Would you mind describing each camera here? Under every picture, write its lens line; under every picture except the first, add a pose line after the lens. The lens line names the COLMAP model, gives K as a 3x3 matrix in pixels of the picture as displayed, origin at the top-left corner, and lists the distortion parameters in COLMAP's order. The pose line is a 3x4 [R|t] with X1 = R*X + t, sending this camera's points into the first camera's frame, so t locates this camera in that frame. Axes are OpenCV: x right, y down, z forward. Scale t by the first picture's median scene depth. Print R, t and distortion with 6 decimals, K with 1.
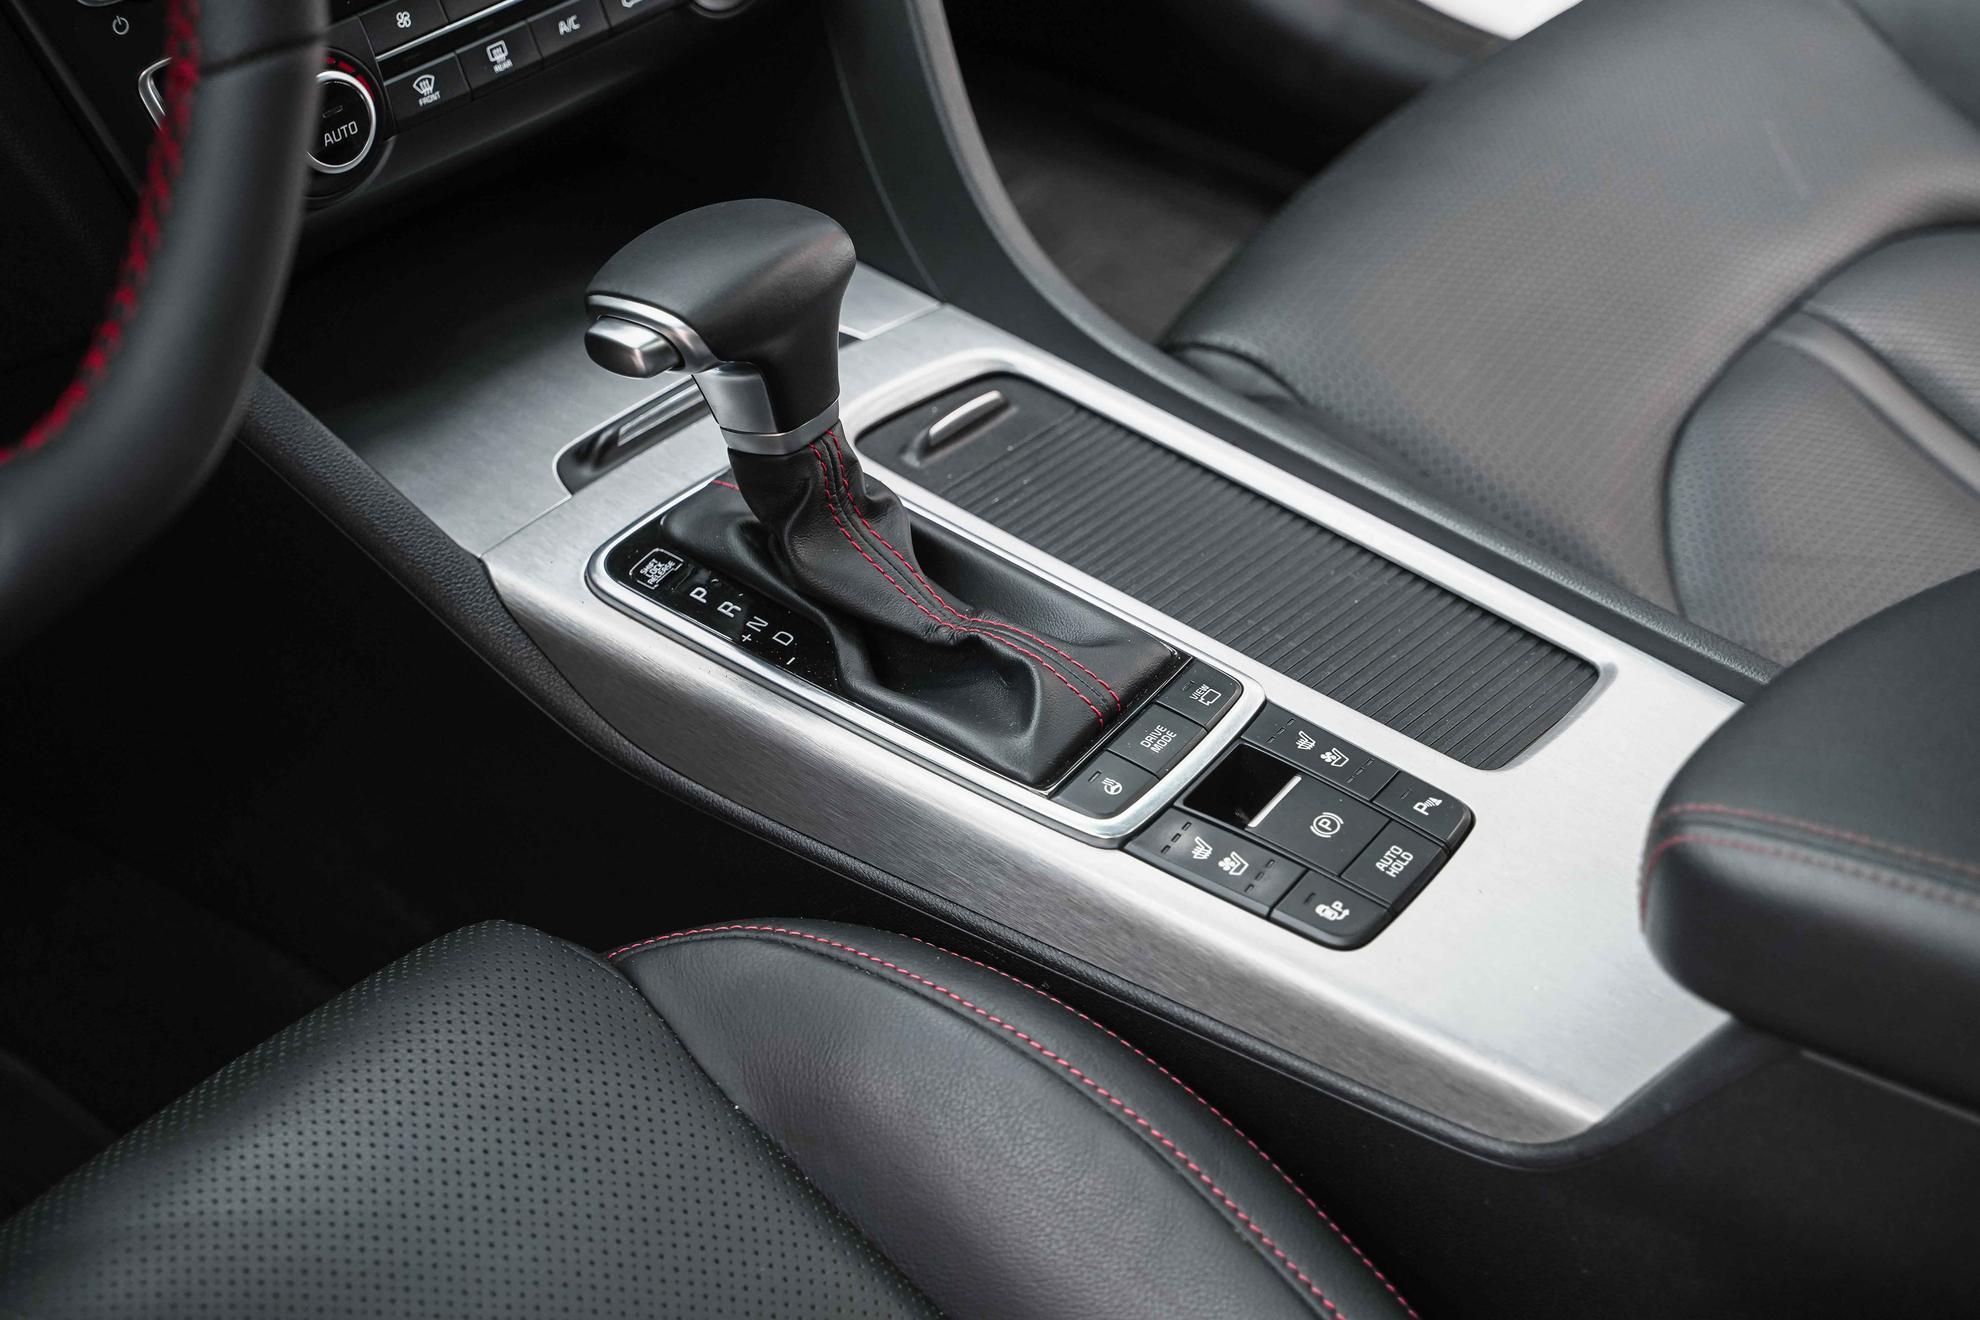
lens RADIAL K [[3547.0, 0, 990.0], [0, 3547.0, 660.0], [0, 0, 1]] dist [-0.019985, -0.045312]
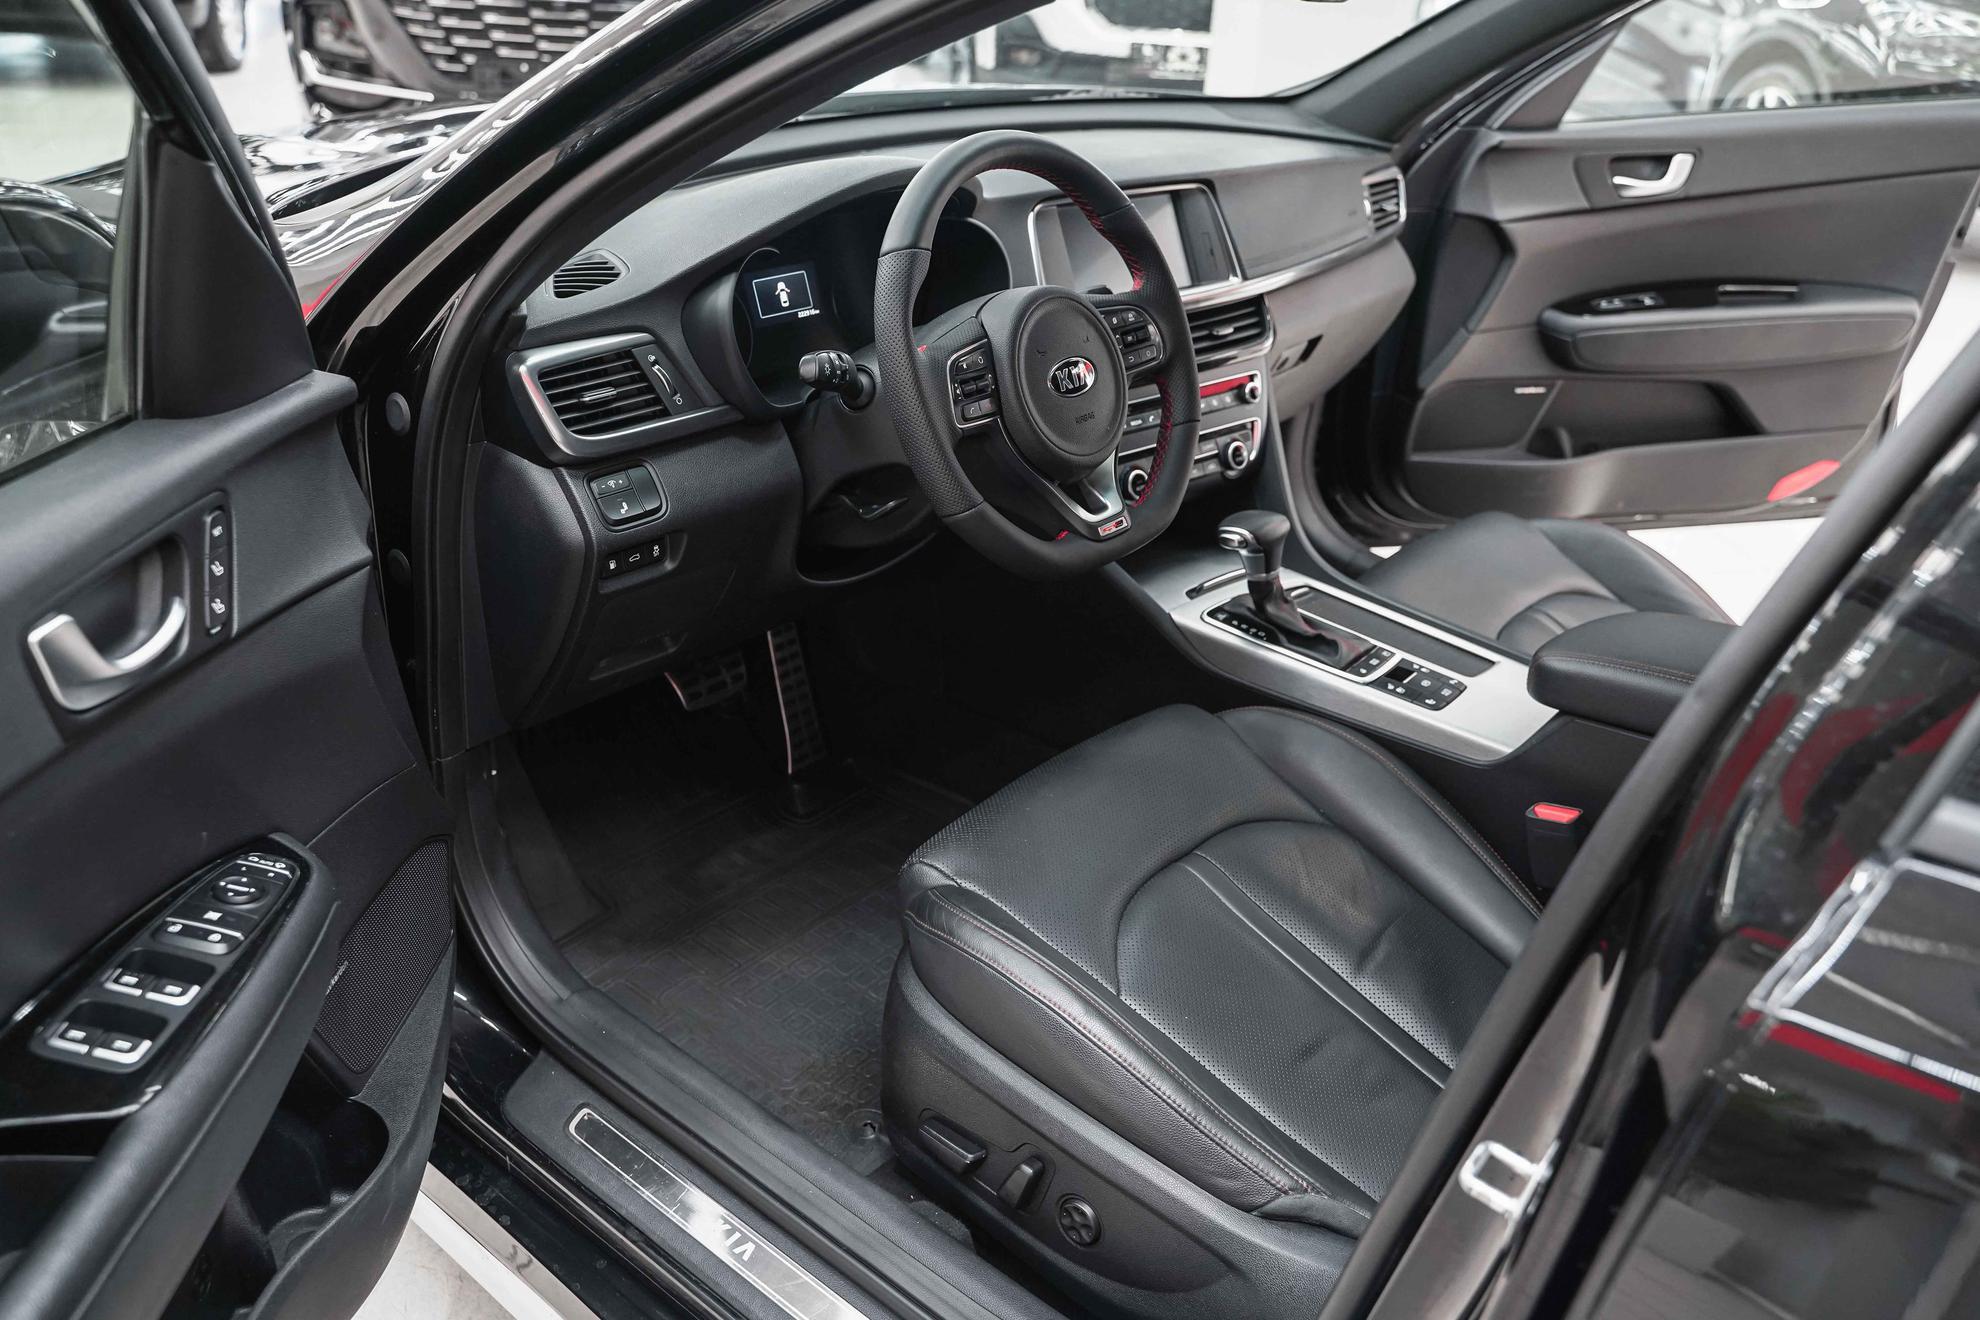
lens RADIAL K [[1586.1, 0, 990.0], [0, 1586.1, 660.0], [0, 0, 1]] dist [-0.011770, -0.003252]
pose [[0.996755, 0.070538, -0.038785, -0.265387], [-0.077049, 0.975524, -0.205954, 0.365579], [0.023308, 0.208274, 0.977793, -0.532118]]
